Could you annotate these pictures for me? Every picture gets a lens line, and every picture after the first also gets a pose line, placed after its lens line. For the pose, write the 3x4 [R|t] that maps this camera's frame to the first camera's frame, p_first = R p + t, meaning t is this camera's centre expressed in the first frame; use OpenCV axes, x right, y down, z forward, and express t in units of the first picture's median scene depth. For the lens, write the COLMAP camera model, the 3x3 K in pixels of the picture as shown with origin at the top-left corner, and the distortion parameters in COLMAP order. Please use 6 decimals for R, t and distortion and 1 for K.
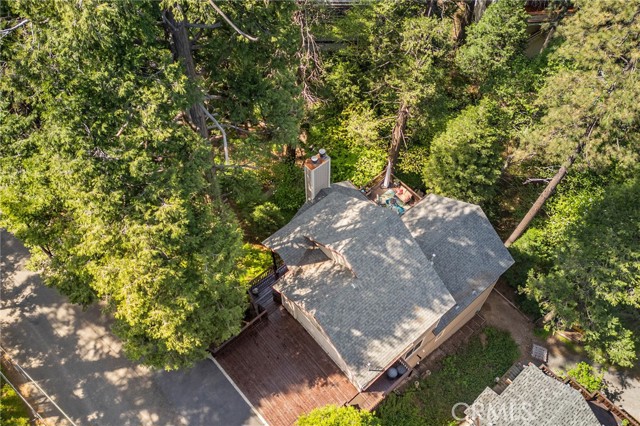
lens RADIAL K [[510.3, 0, 329.9], [0, 510.3, 213.3], [0, 0, 1]] dist [0.037308, -0.061845]
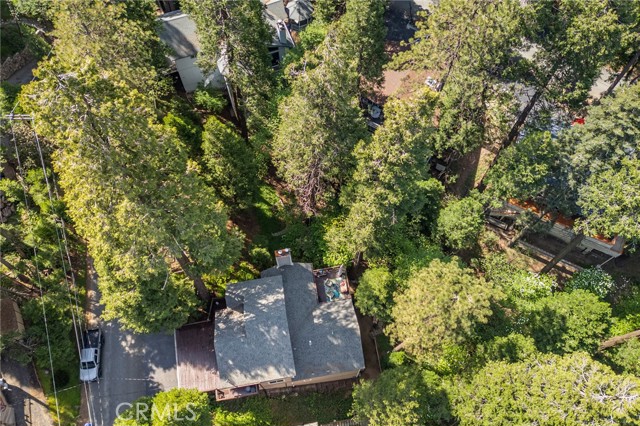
lens RADIAL K [[510.3, 0, 329.9], [0, 510.3, 213.3], [0, 0, 1]] dist [0.037308, -0.061845]
pose [[0.854545, 0.473381, -0.213689, 0.472275], [-0.438531, 0.878078, 0.191494, -0.712962], [0.278285, -0.069931, 0.957949, -0.614695]]
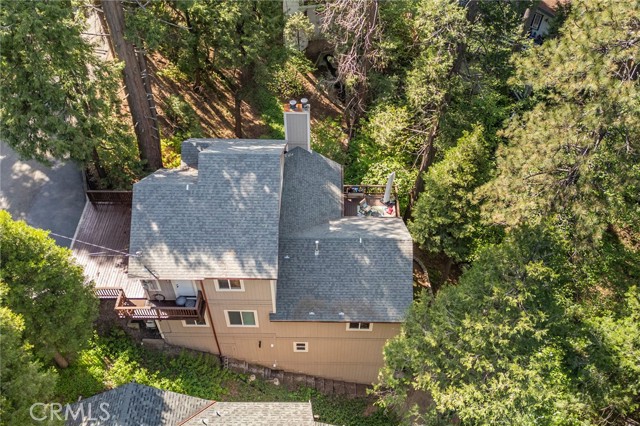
lens RADIAL K [[510.3, 0, 329.9], [0, 510.3, 213.3], [0, 0, 1]] dist [0.037308, -0.061845]
pose [[0.748753, 0.502055, -0.432793, 0.656920], [-0.558395, 0.829567, -0.003725, 0.030562], [0.357160, 0.244459, 0.901486, 0.226487]]
